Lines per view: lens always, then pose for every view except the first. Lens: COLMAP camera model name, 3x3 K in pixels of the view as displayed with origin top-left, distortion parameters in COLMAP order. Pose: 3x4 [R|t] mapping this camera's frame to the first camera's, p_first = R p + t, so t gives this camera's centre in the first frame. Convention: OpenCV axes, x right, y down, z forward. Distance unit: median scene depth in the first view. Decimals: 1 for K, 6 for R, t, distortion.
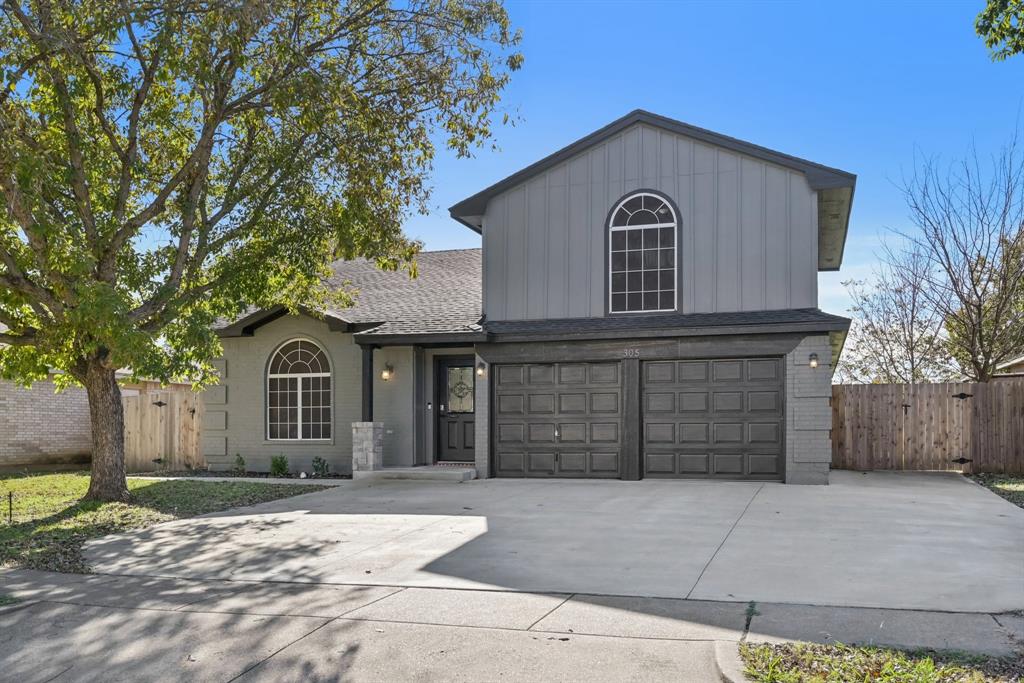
lens RADIAL K [[922.3, 0, 512.0], [0, 922.3, 341.5], [0, 0, 1]] dist [-0.007208, -0.001862]
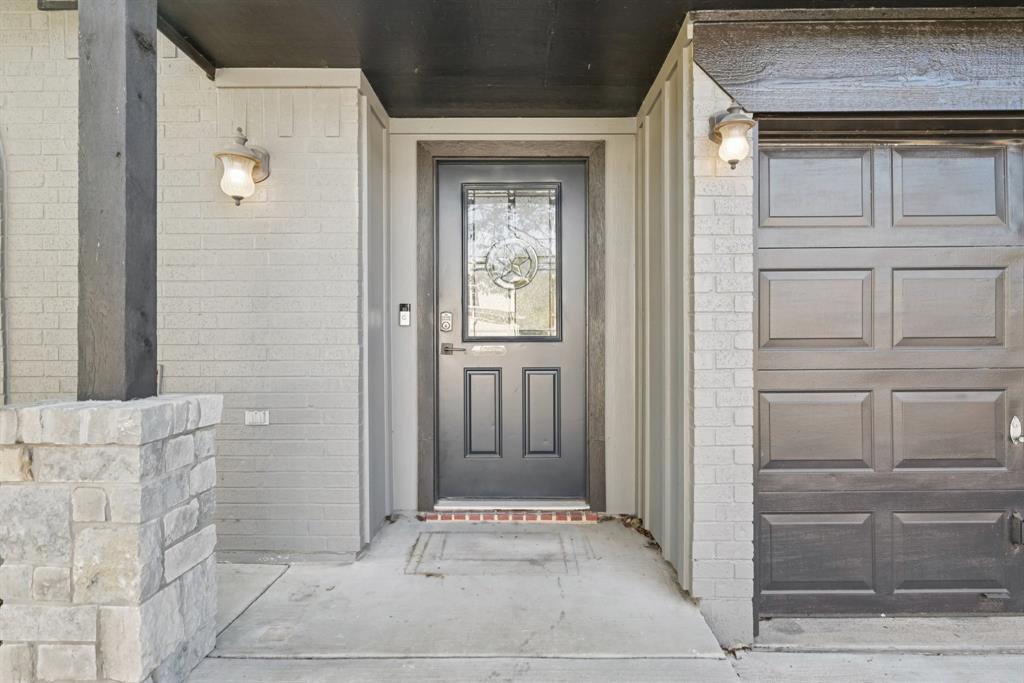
lens RADIAL K [[556.3, 0, 512.0], [0, 556.3, 341.5], [0, 0, 1]] dist [-0.001747, 0.000046]
pose [[0.954650, 0.005293, 0.297683, -0.107835], [-0.035579, 0.994705, 0.096415, 0.058757], [-0.295597, -0.102634, 0.949784, 0.808861]]
